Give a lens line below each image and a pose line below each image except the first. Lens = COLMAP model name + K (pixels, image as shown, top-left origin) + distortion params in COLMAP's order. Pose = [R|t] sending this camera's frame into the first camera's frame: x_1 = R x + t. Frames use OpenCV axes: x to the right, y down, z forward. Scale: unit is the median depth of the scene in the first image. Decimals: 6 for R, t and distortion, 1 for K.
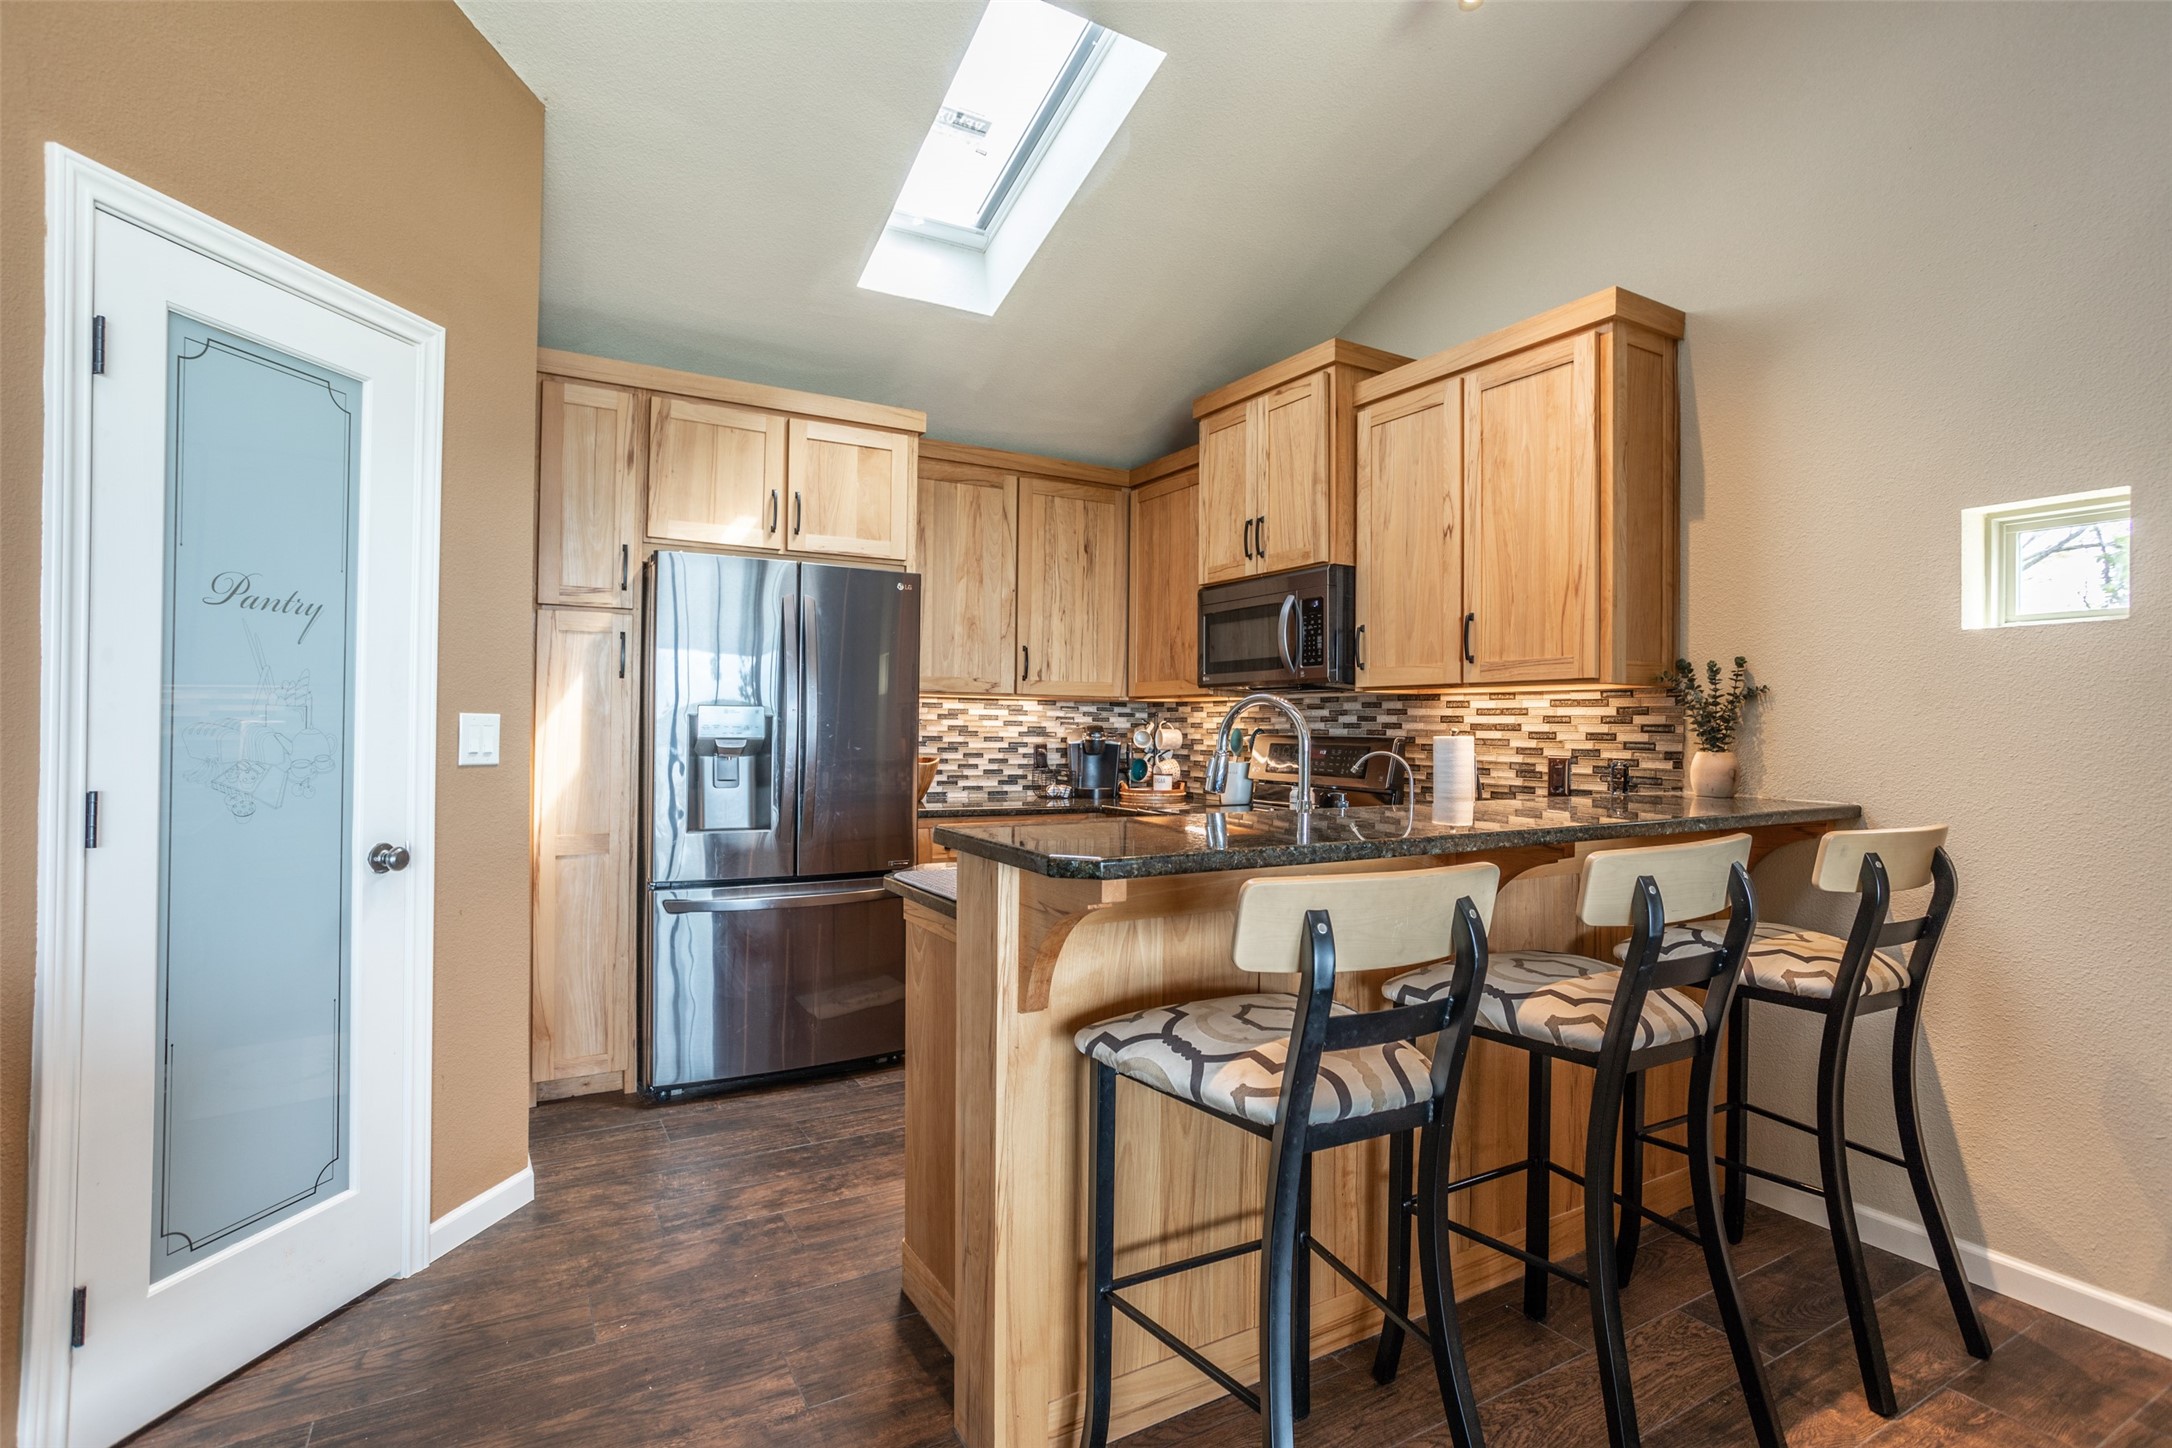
lens RADIAL K [[1046.8, 0, 1091.1], [0, 1046.8, 719.1], [0, 0, 1]] dist [-0.058570, 0.037656]
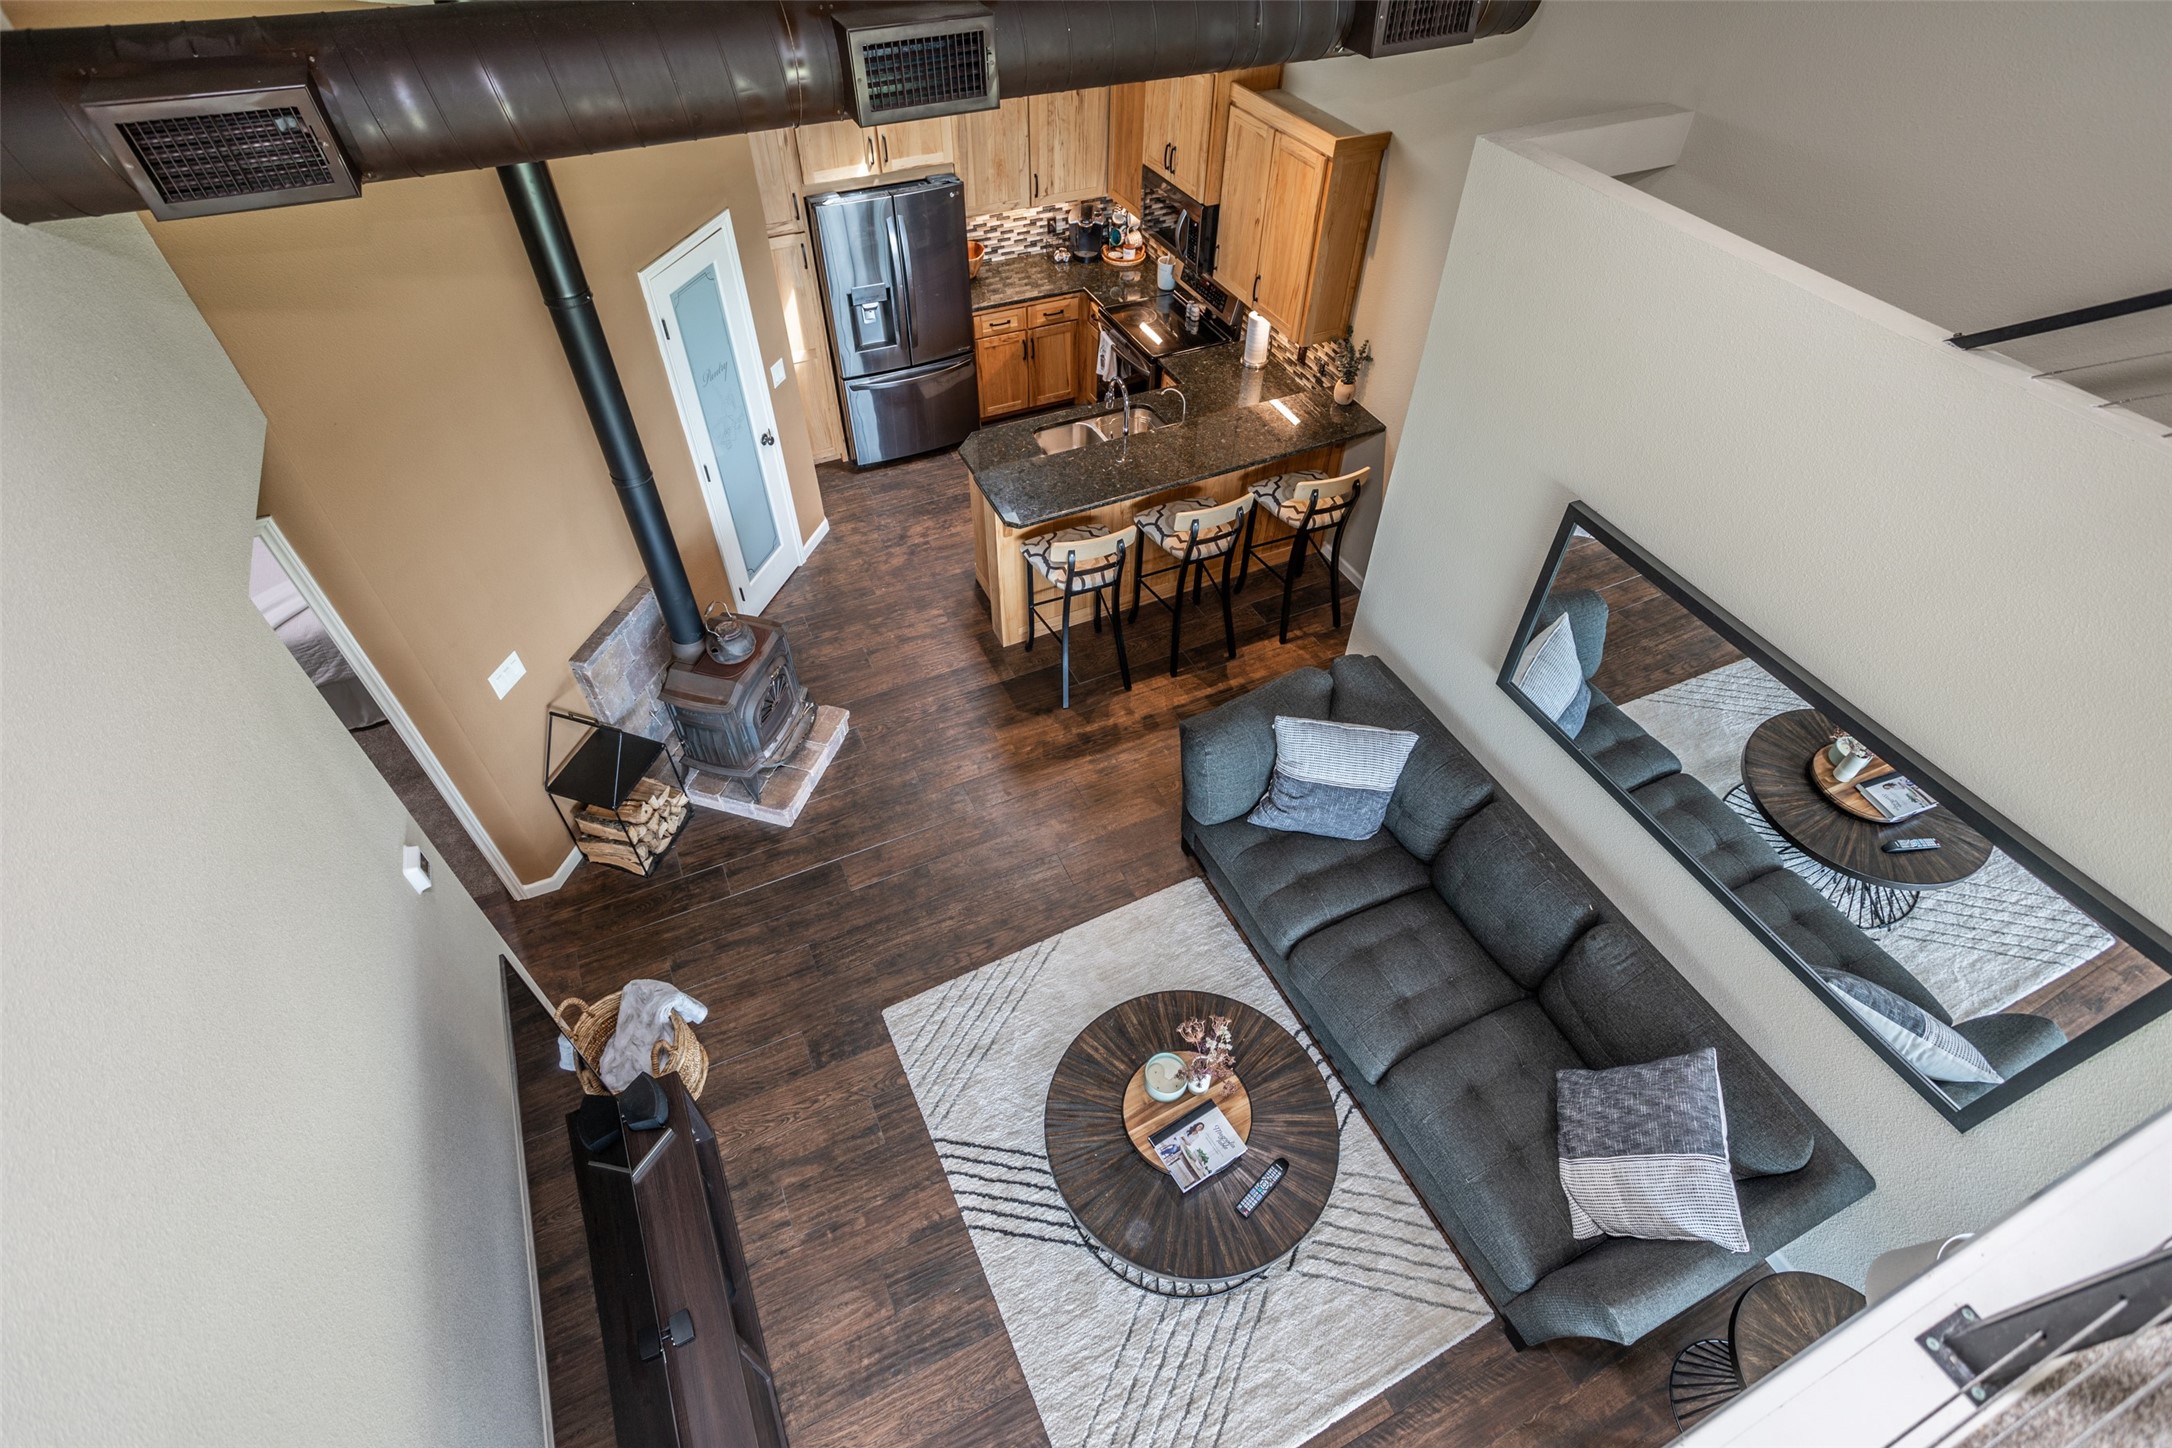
lens RADIAL K [[1046.8, 0, 1091.1], [0, 1046.8, 719.1], [0, 0, 1]] dist [-0.058570, 0.037656]
pose [[0.995969, 0.067978, -0.058524, 0.228142], [-0.003771, 0.683598, 0.729849, -0.899520], [0.089621, -0.726686, 0.681098, -0.846048]]
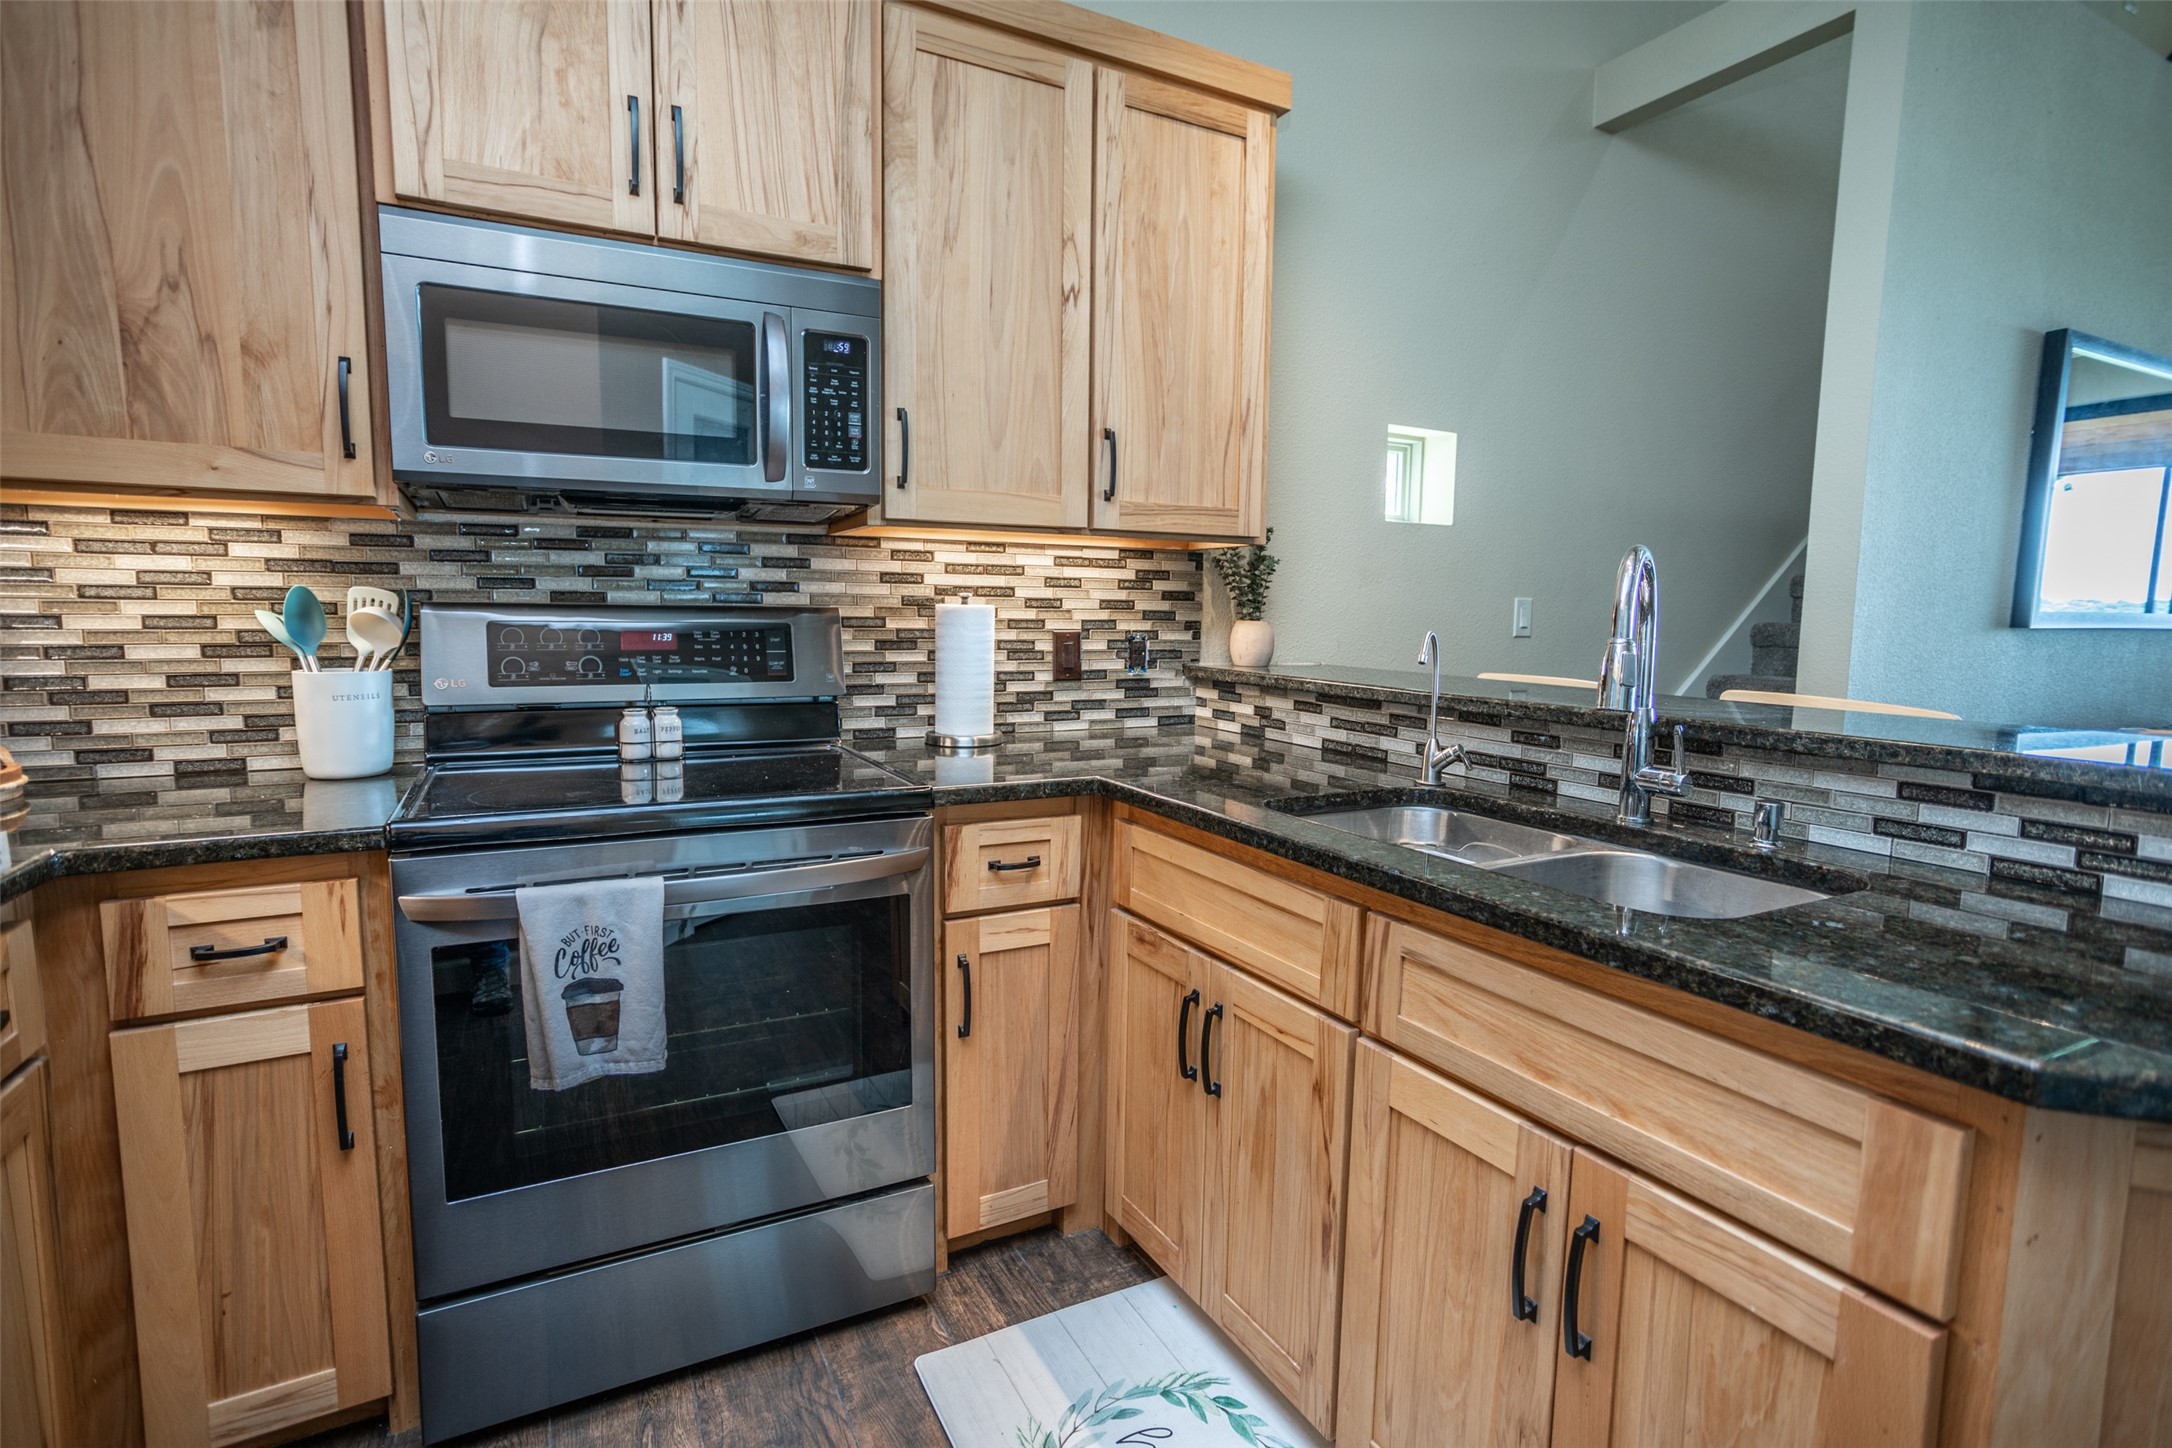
lens RADIAL K [[1046.8, 0, 1091.1], [0, 1046.8, 719.1], [0, 0, 1]] dist [-0.058570, 0.037656]
pose [[0.038248, -0.116234, 0.992485, -0.351594], [-0.020552, 0.992910, 0.117075, 0.010202], [-0.999057, -0.024875, 0.035588, 0.977522]]
